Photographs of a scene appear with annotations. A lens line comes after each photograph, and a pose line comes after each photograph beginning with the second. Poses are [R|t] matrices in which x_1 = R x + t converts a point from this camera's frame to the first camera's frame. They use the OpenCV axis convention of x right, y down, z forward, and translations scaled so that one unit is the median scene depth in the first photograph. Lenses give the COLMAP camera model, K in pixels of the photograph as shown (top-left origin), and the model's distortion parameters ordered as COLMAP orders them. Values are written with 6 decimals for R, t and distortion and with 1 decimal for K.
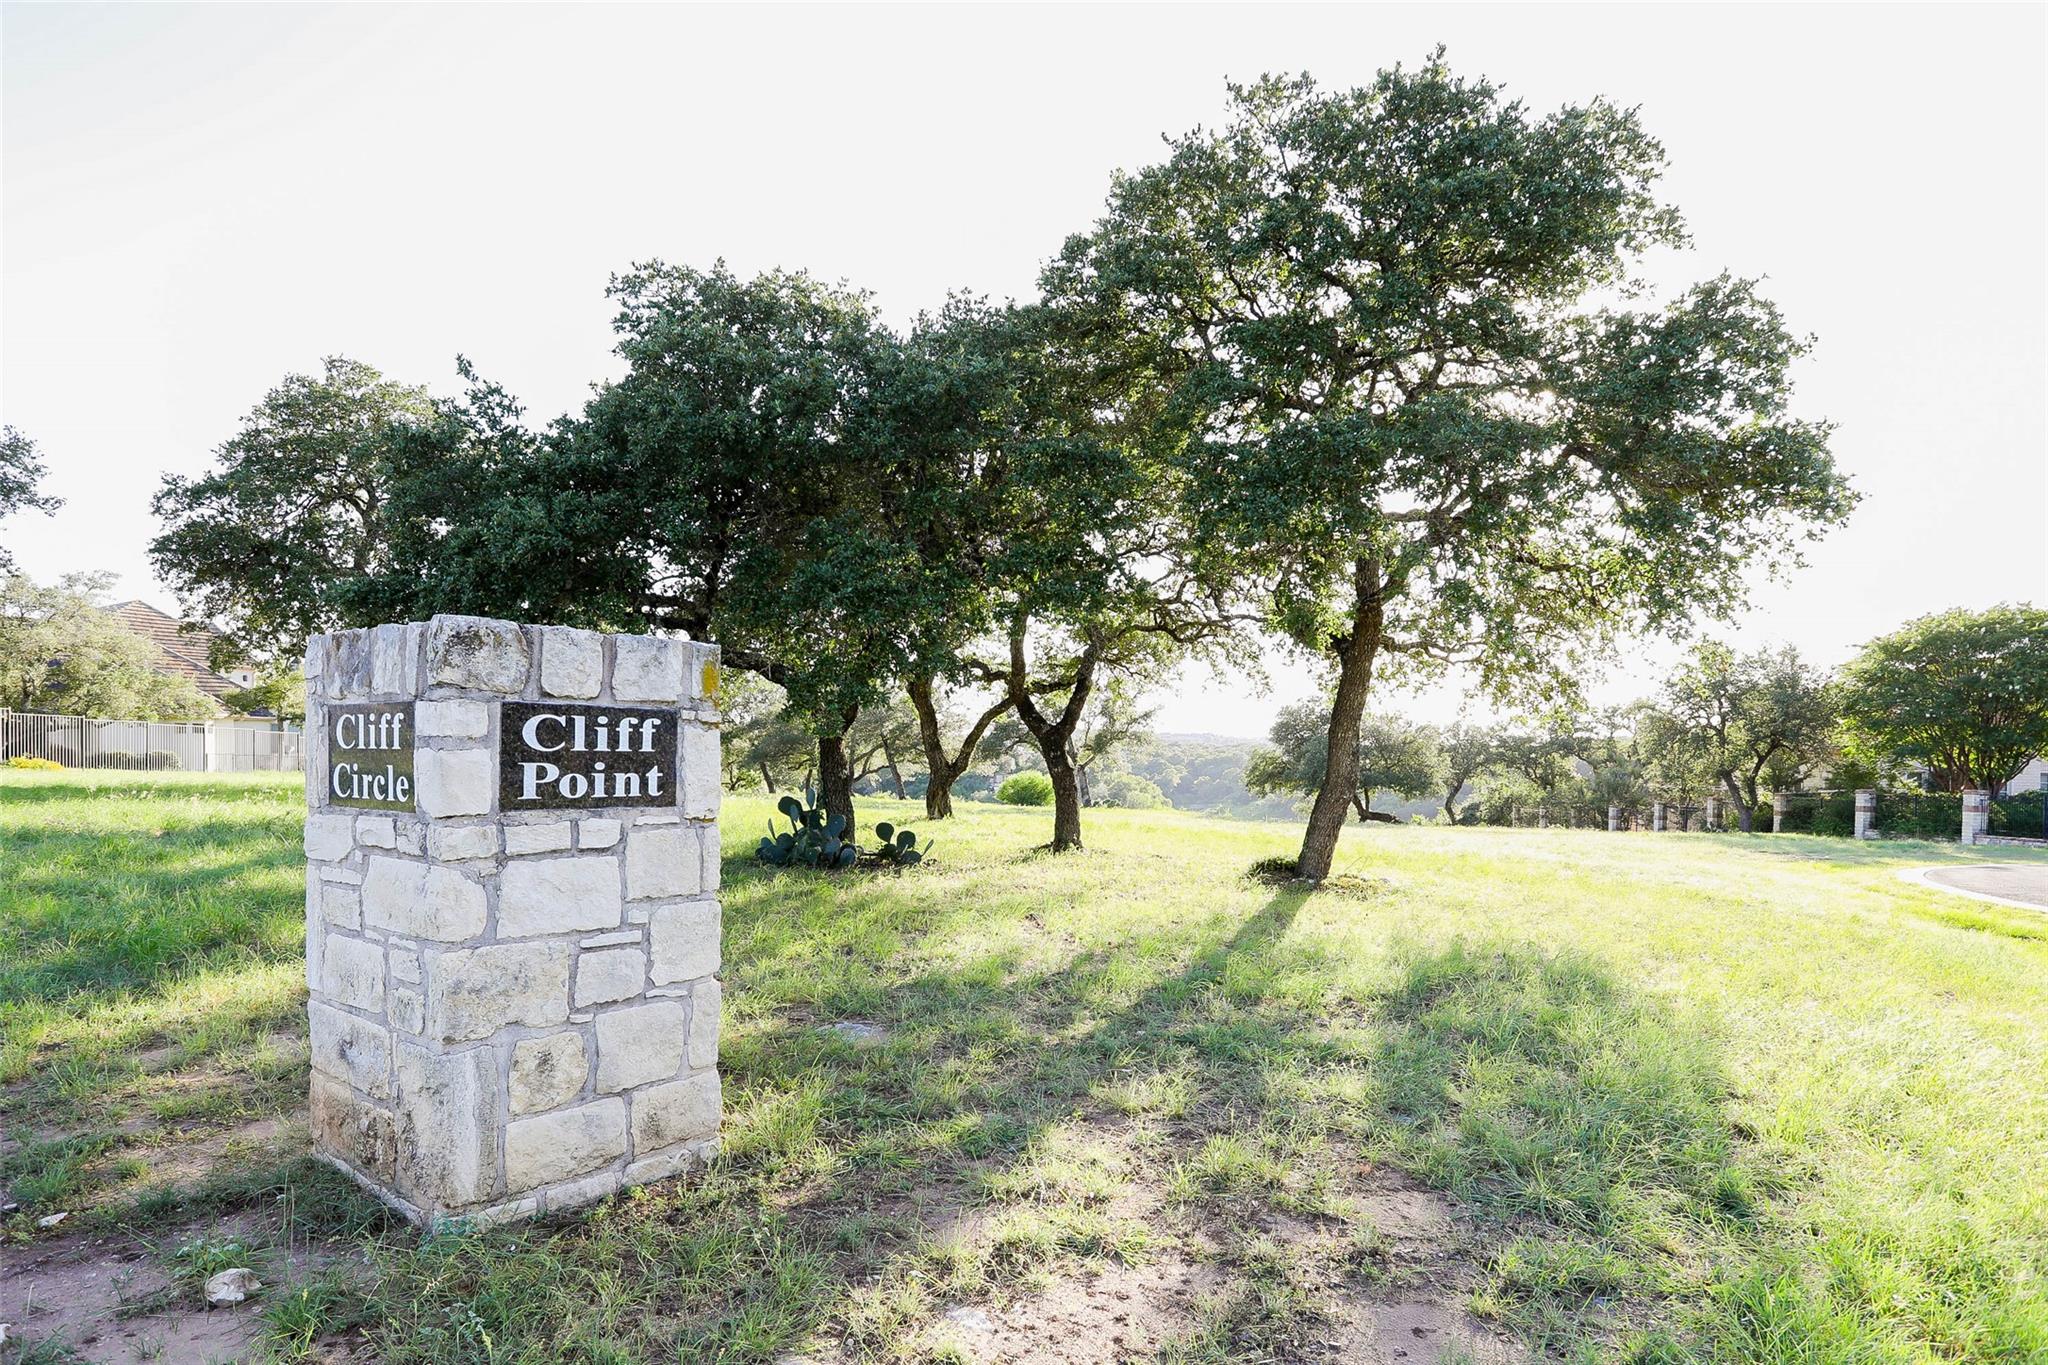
lens RADIAL K [[1015.6, 0, 985.1], [0, 1015.6, 748.8], [0, 0, 1]] dist [-0.043496, 0.017349]
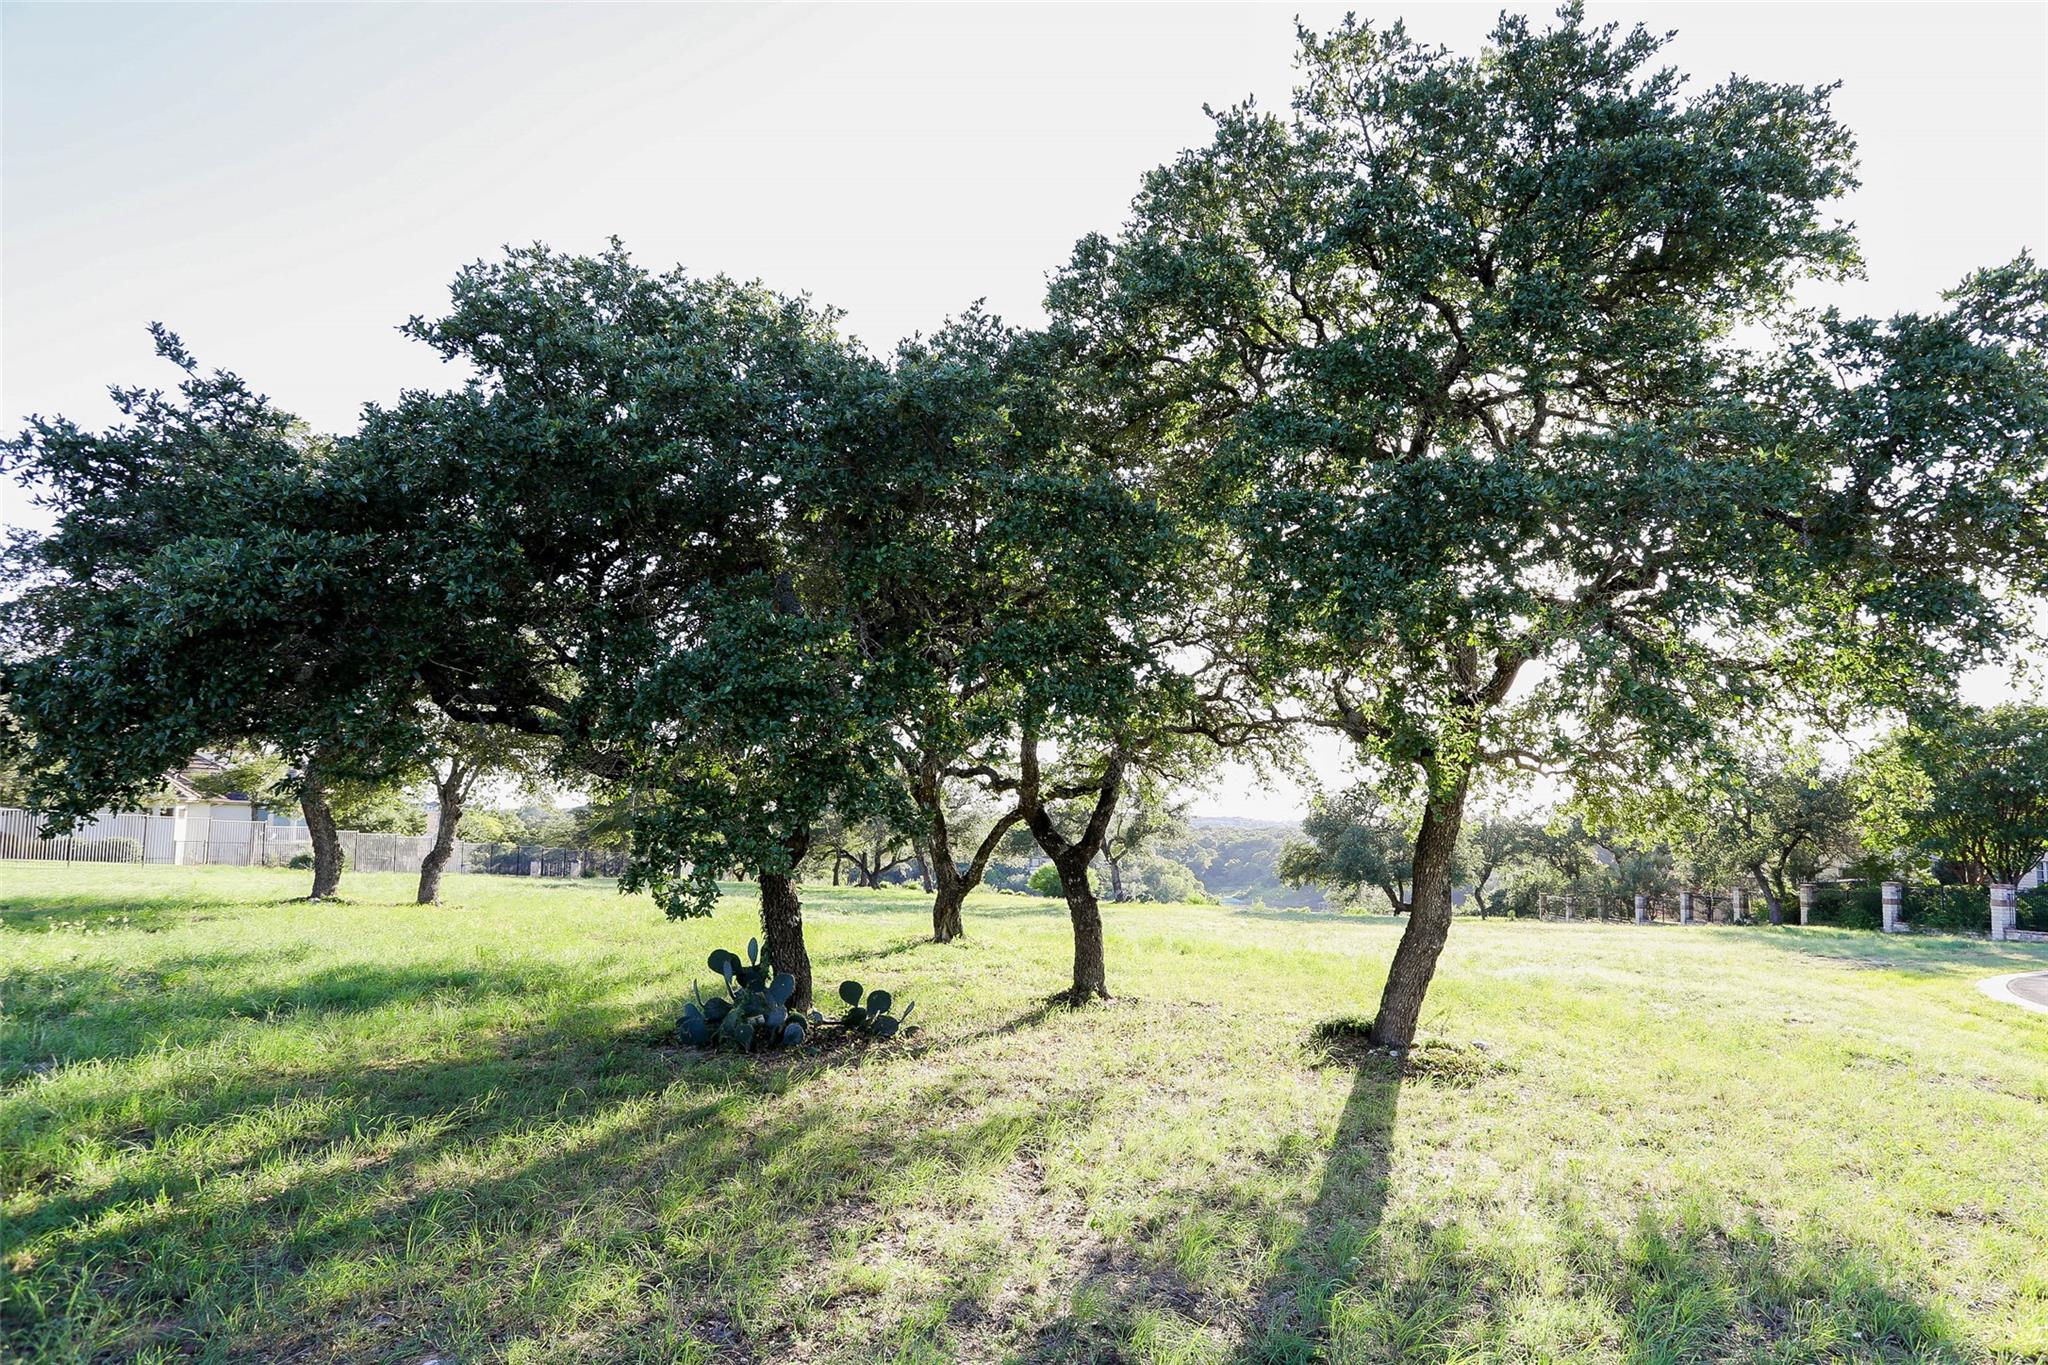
lens RADIAL K [[1015.6, 0, 1074.9], [0, 1015.6, 744.1], [0, 0, 1]] dist [-0.043496, 0.017349]
pose [[0.998448, 0.007316, 0.055212, 0.019925], [-0.002280, 0.995874, -0.090713, -0.026819], [-0.055648, 0.090446, 0.994345, 0.147351]]
